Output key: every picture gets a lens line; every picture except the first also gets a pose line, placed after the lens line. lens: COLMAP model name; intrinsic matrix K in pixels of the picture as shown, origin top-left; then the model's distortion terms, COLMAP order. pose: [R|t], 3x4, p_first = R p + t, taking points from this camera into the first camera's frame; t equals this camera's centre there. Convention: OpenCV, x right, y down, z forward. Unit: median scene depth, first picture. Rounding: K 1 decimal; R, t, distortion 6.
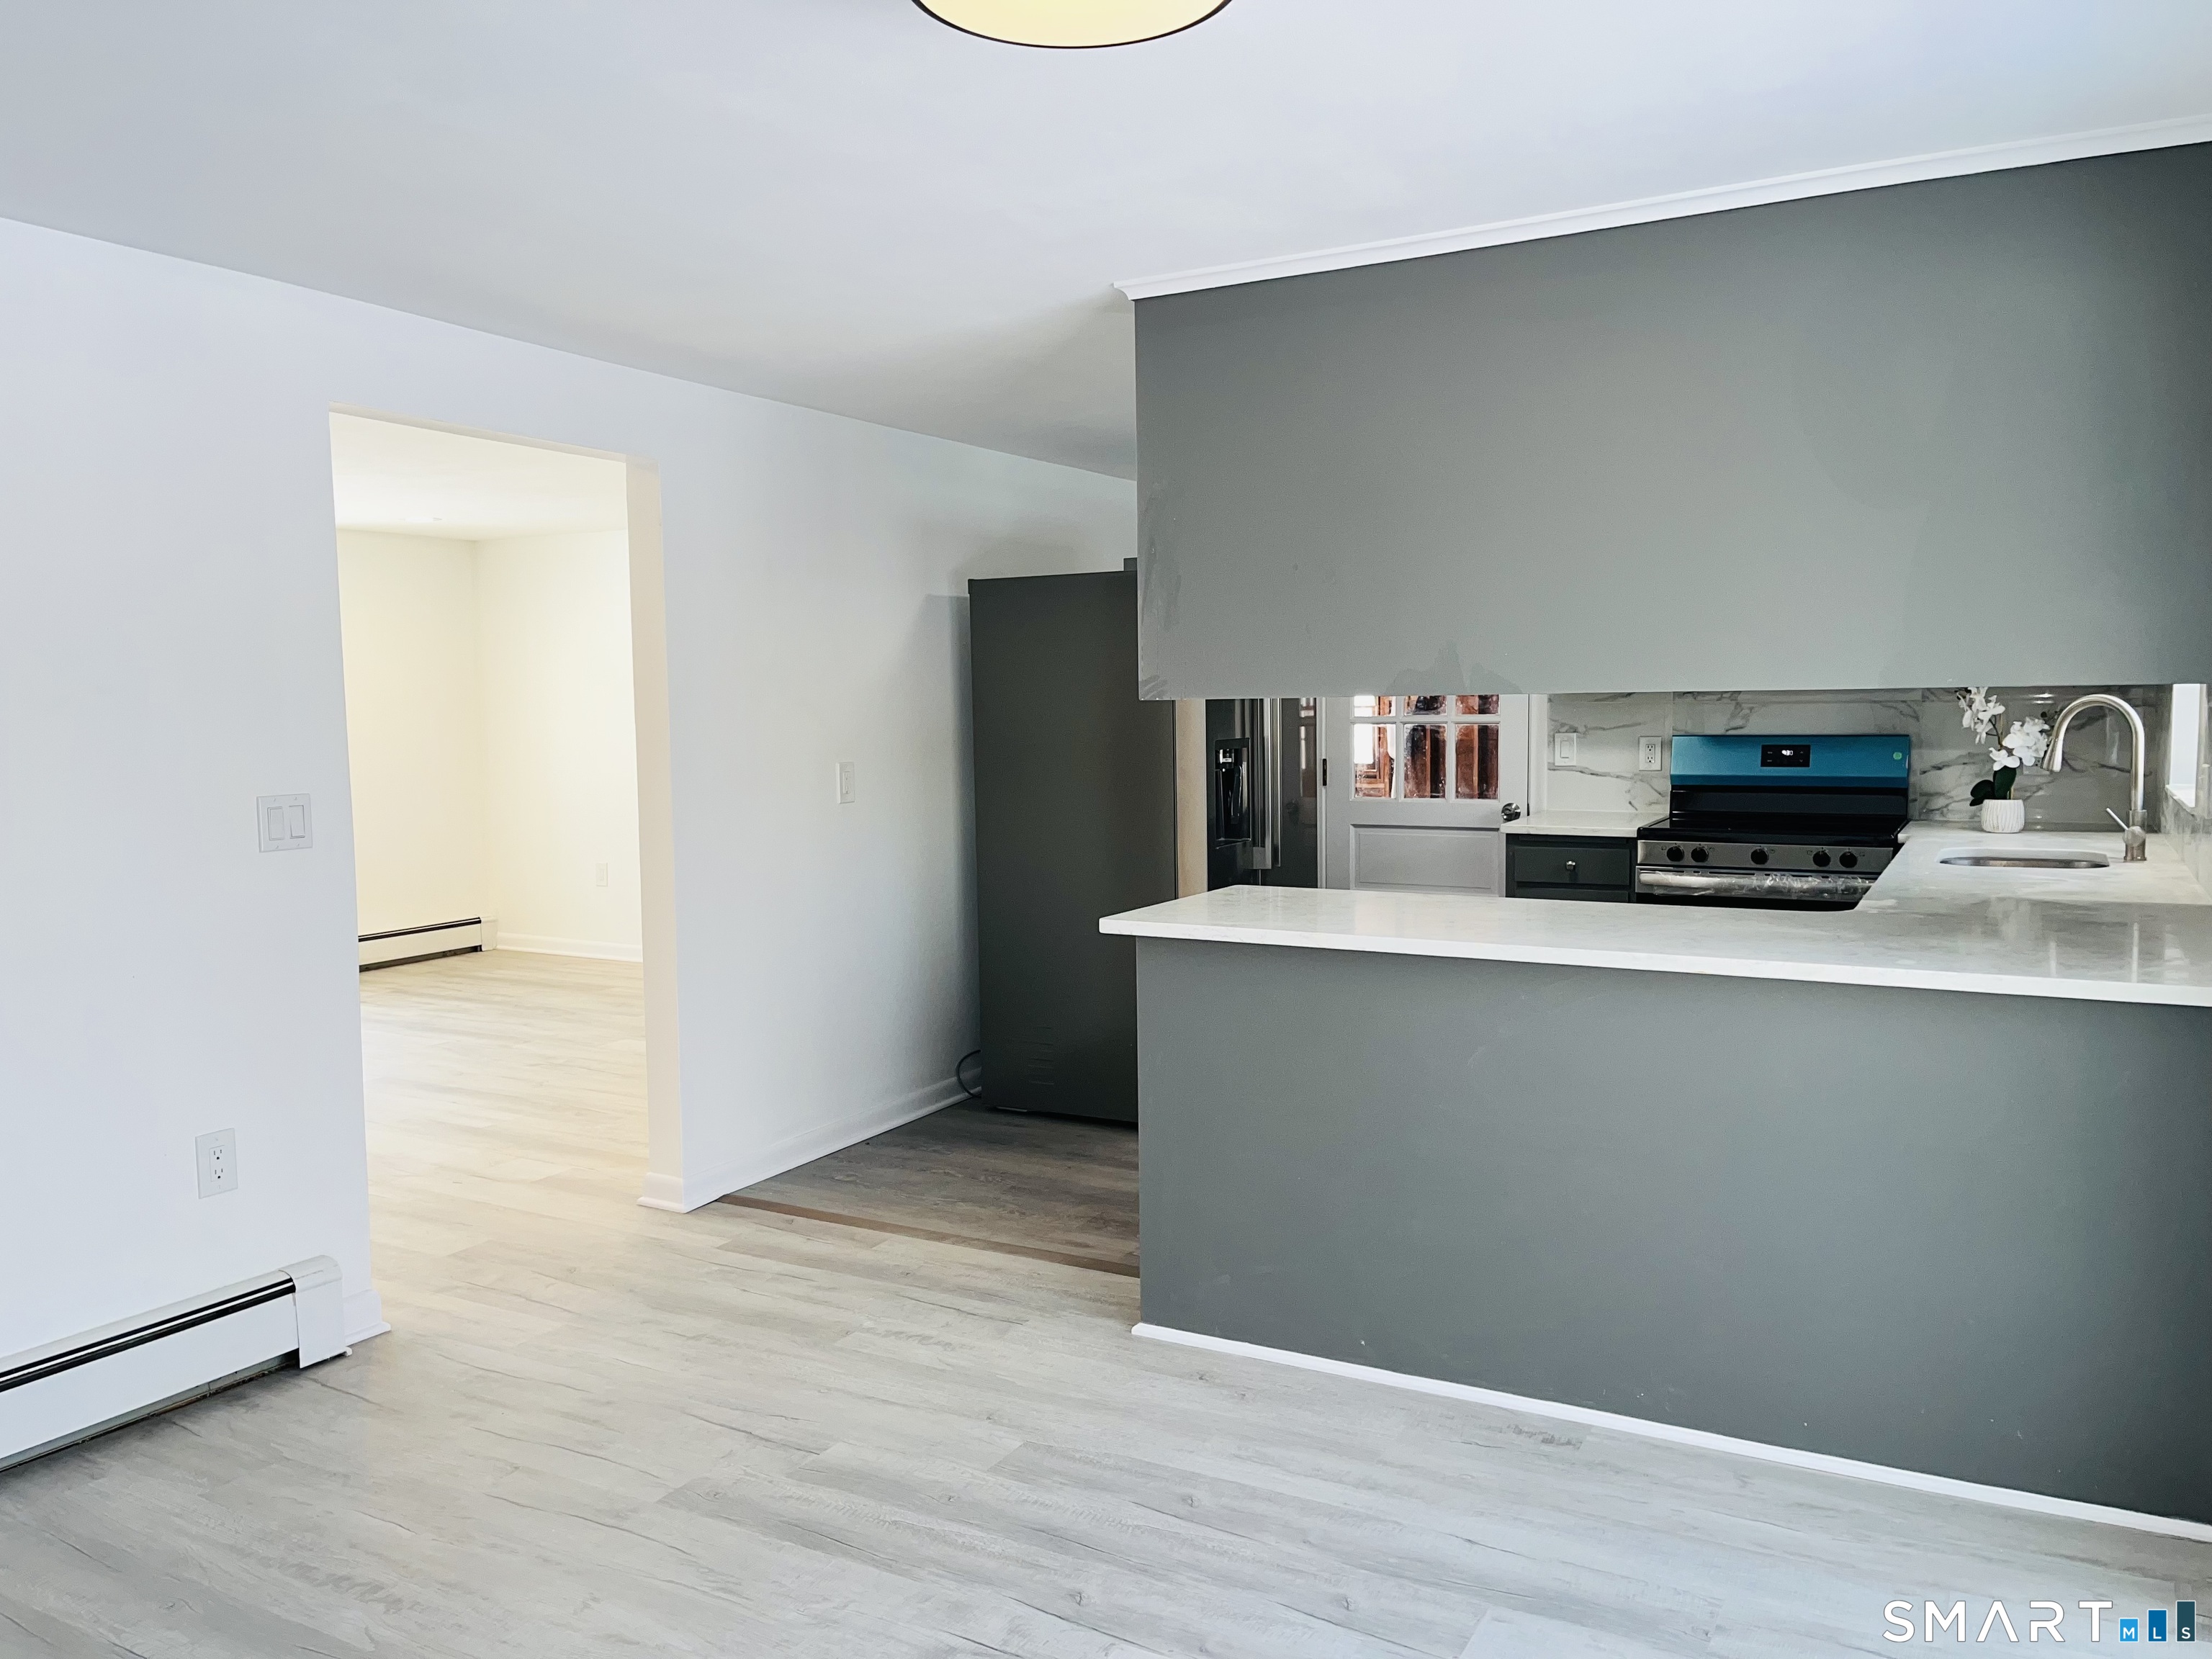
lens RADIAL K [[1661.1, 0, 1106.0], [0, 1661.1, 829.5], [0, 0, 1]] dist [0.004295, -0.007134]
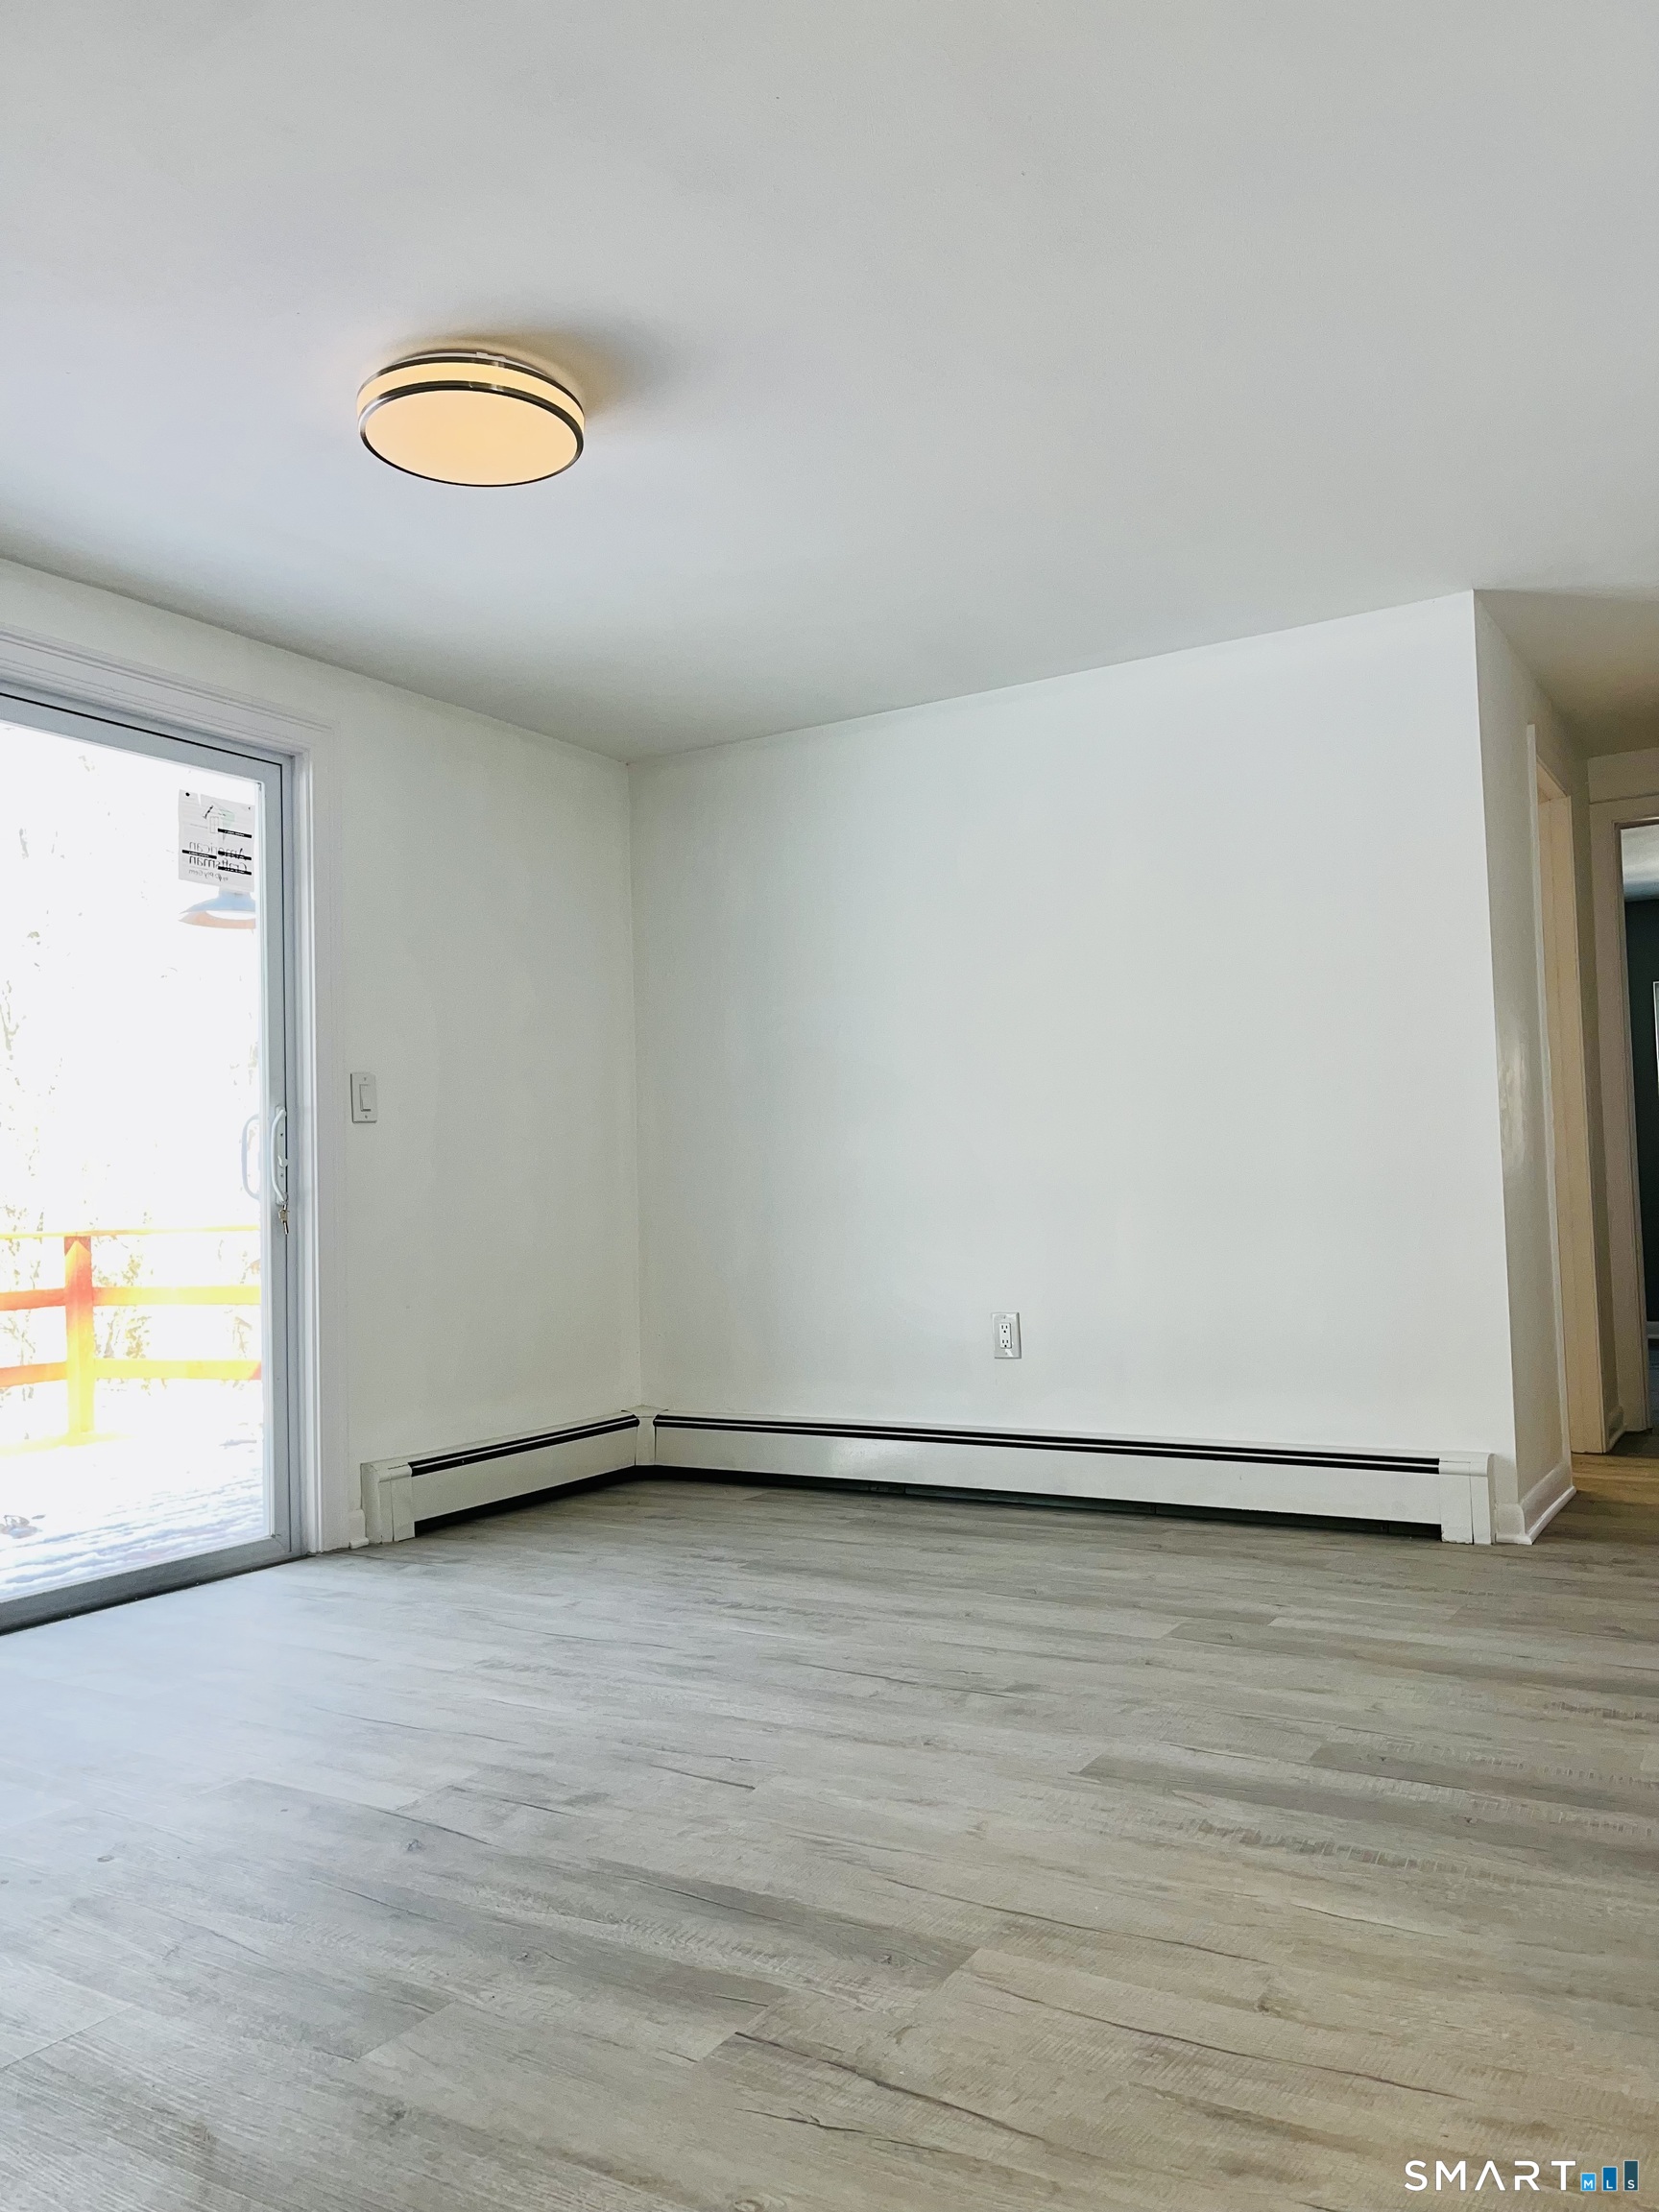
lens RADIAL K [[1661.1, 0, 829.5], [0, 1661.1, 1106.0], [0, 0, 1]] dist [0.004295, -0.007134]
pose [[-0.997918, 0.041922, 0.049016, -0.260359], [0.042926, 0.998886, 0.019609, 0.062327], [-0.048139, 0.021673, -0.998605, 1.650106]]
